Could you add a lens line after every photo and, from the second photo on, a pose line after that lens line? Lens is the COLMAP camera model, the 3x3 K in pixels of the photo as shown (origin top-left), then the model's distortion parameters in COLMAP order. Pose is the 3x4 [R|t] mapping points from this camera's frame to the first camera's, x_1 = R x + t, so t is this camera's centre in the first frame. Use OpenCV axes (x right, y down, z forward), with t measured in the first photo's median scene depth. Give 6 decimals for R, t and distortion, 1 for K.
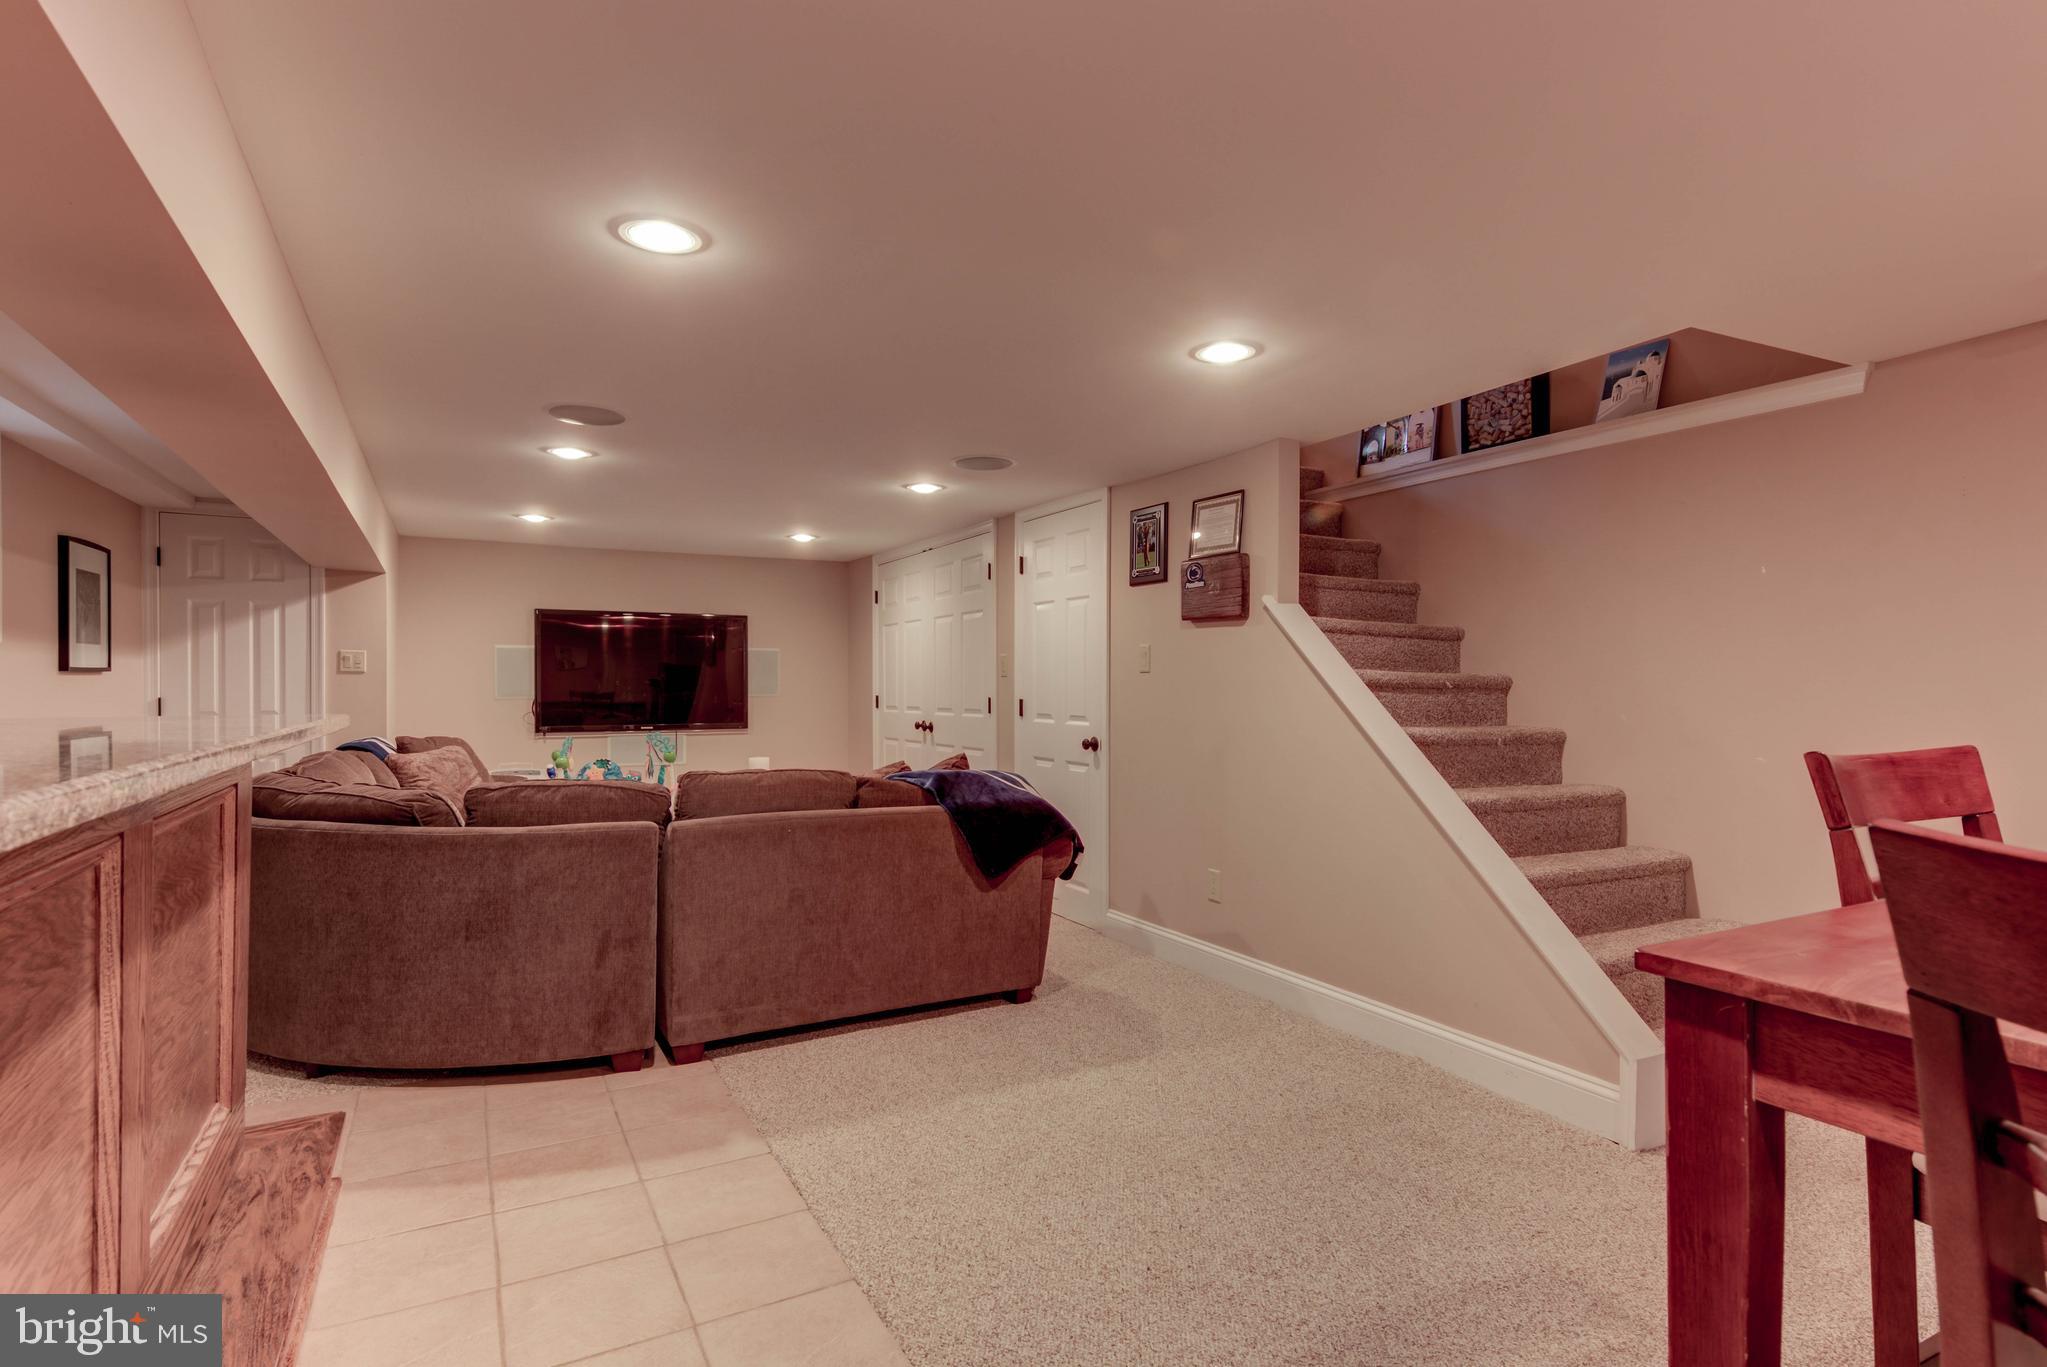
lens RADIAL K [[1026.5, 0, 1022.5], [0, 1026.5, 691.4], [0, 0, 1]] dist [0.020849, -0.006846]
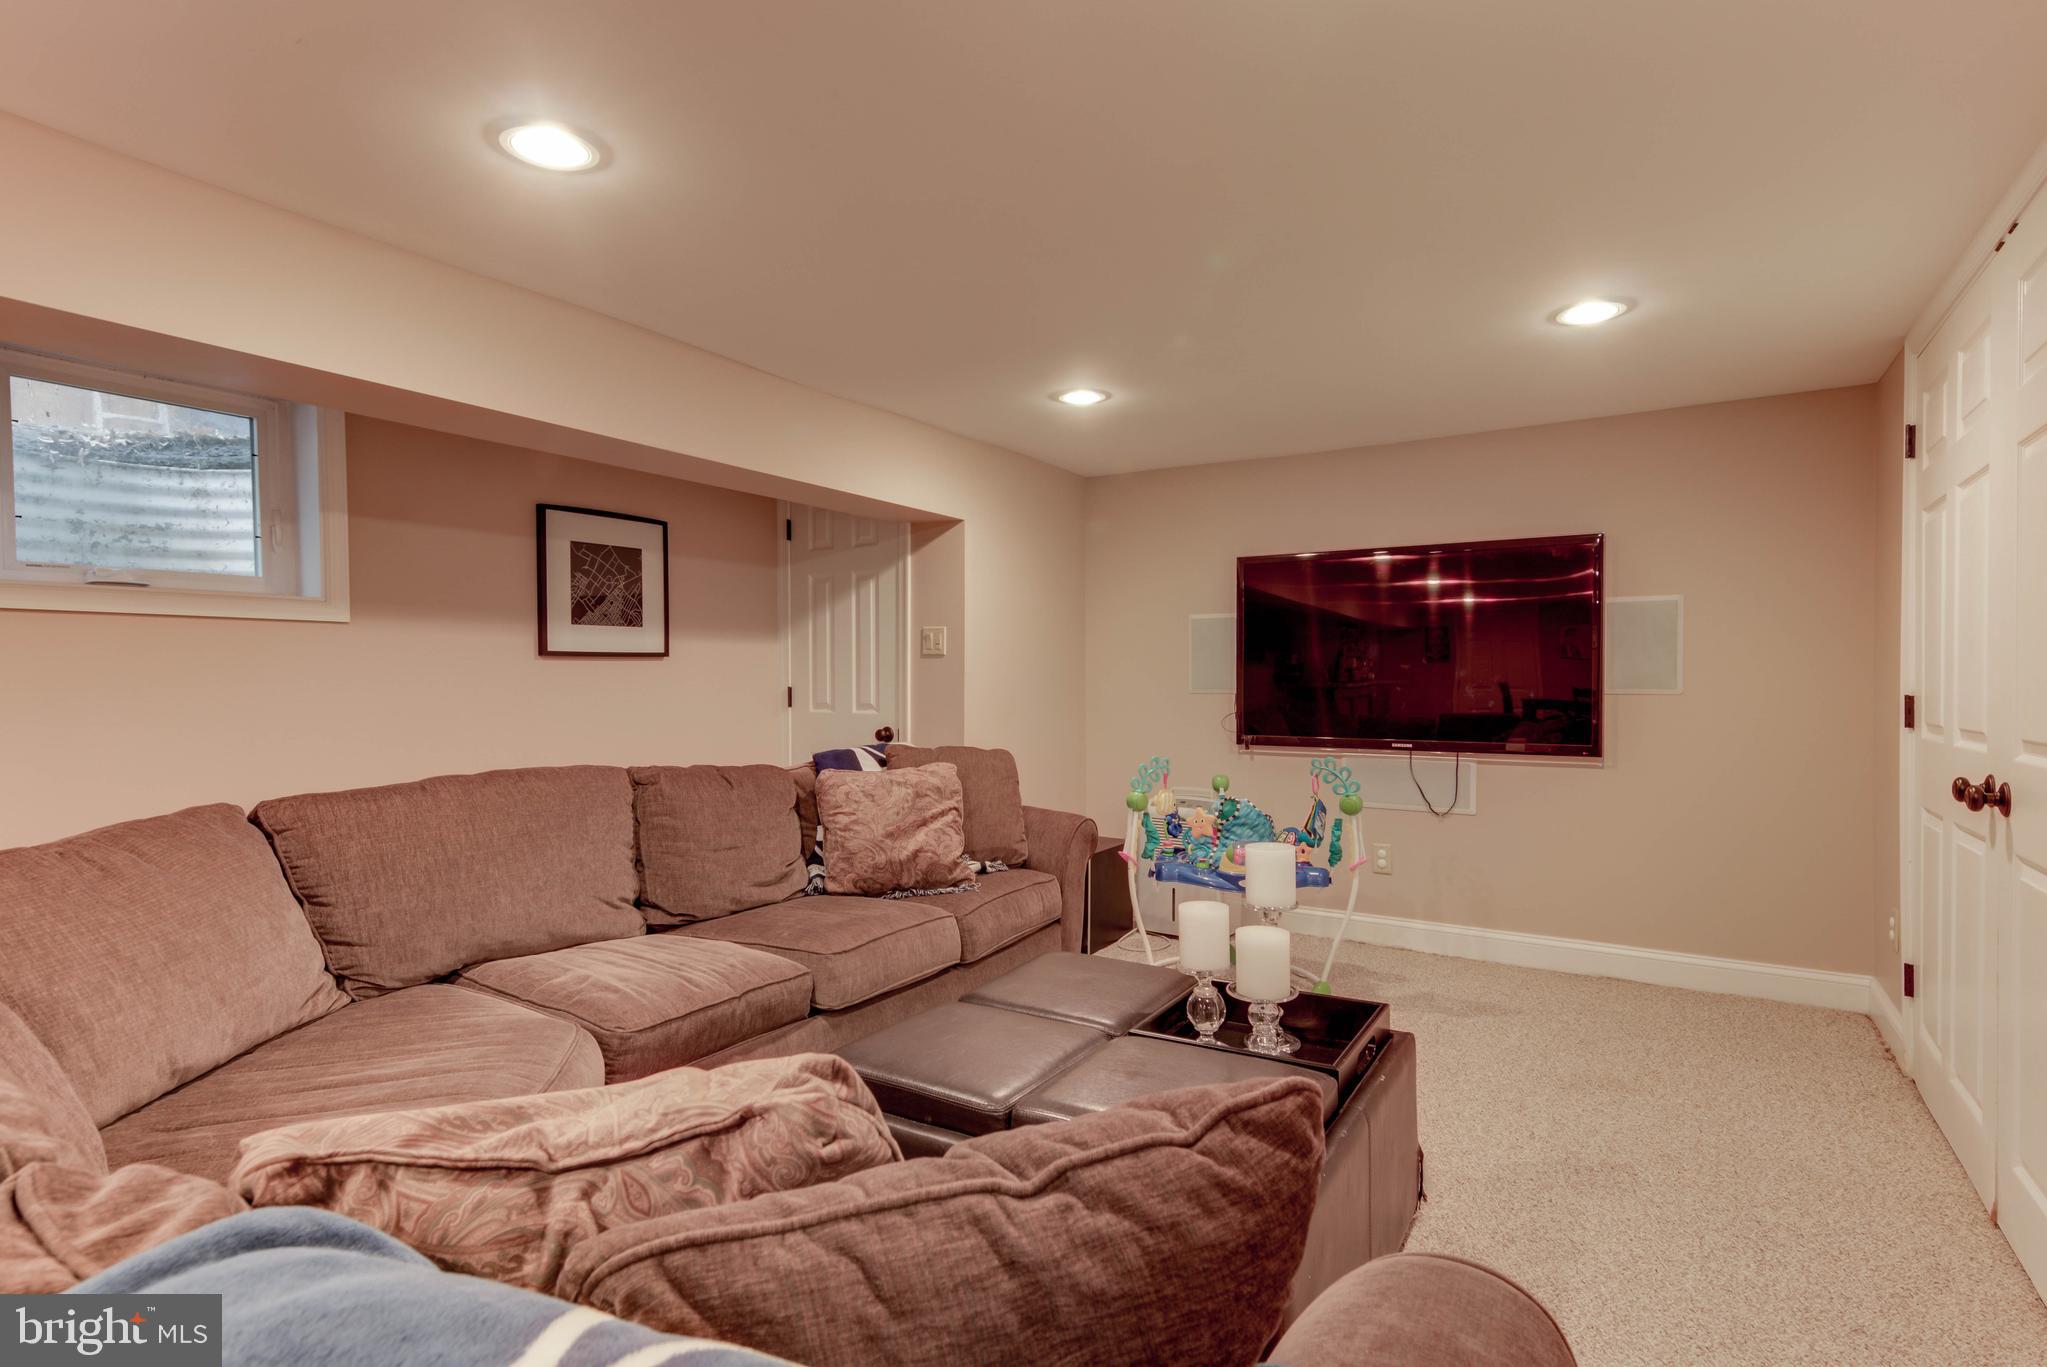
lens RADIAL K [[1026.5, 0, 1022.5], [0, 1026.5, 691.4], [0, 0, 1]] dist [0.020849, -0.006846]
pose [[0.497311, 0.011044, -0.867502, 0.035580], [-0.004708, 0.999939, 0.010031, 0.000267], [0.867560, -0.000905, 0.497332, 0.594733]]
